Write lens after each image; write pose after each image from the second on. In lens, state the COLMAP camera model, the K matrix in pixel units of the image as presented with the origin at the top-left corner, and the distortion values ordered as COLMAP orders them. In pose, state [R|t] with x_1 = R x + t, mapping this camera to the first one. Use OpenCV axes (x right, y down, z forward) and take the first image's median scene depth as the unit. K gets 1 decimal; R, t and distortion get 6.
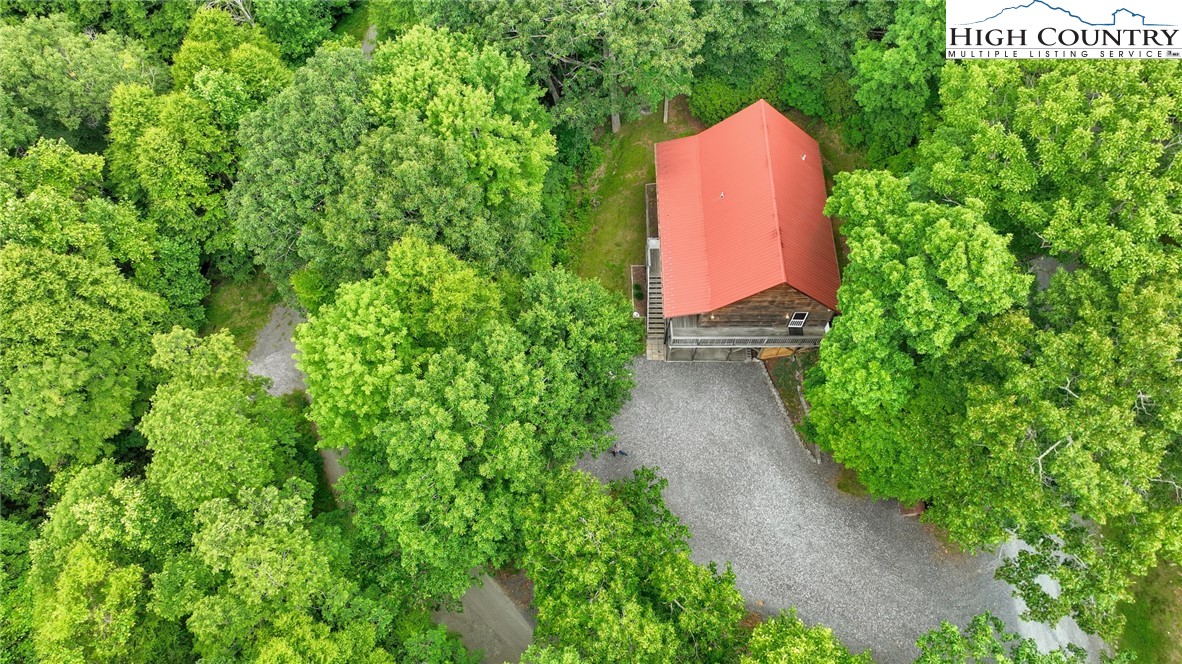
lens RADIAL K [[827.8, 0, 593.4], [0, 827.8, 338.4], [0, 0, 1]] dist [-0.004274, -0.004396]
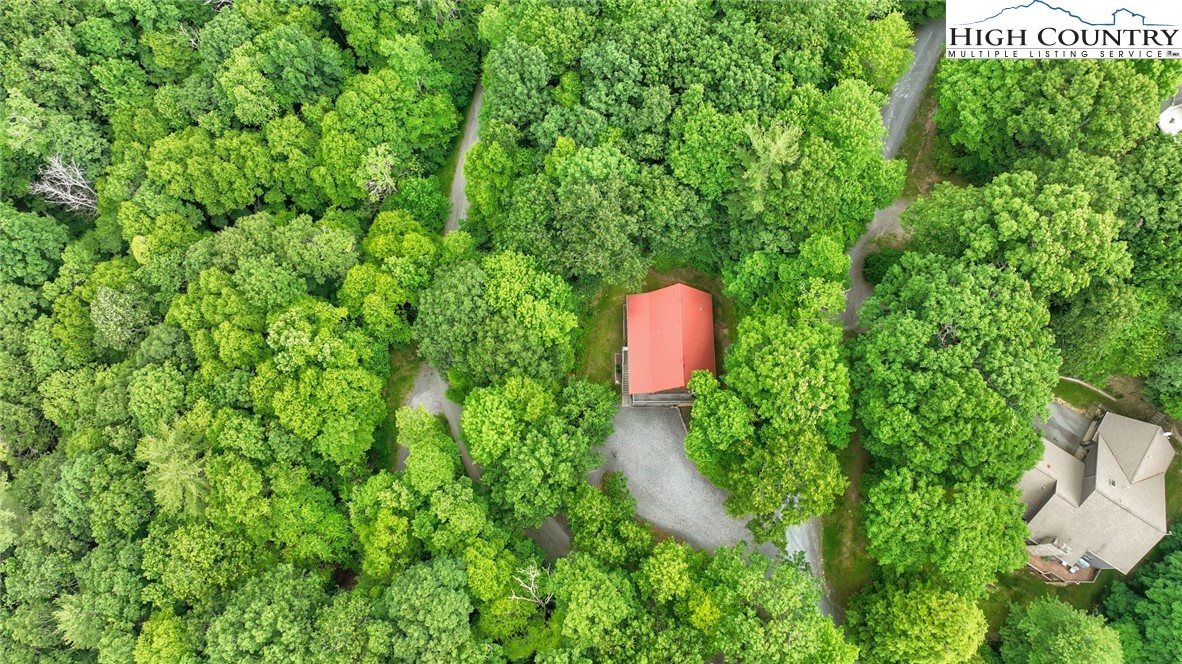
lens RADIAL K [[827.8, 0, 589.6], [0, 827.8, 327.4], [0, 0, 1]] dist [-0.004274, -0.004396]
pose [[0.999949, -0.004030, -0.009242, 0.007623], [0.005387, 0.988383, 0.151890, -0.636889], [0.008523, -0.151932, 0.988354, -1.297676]]
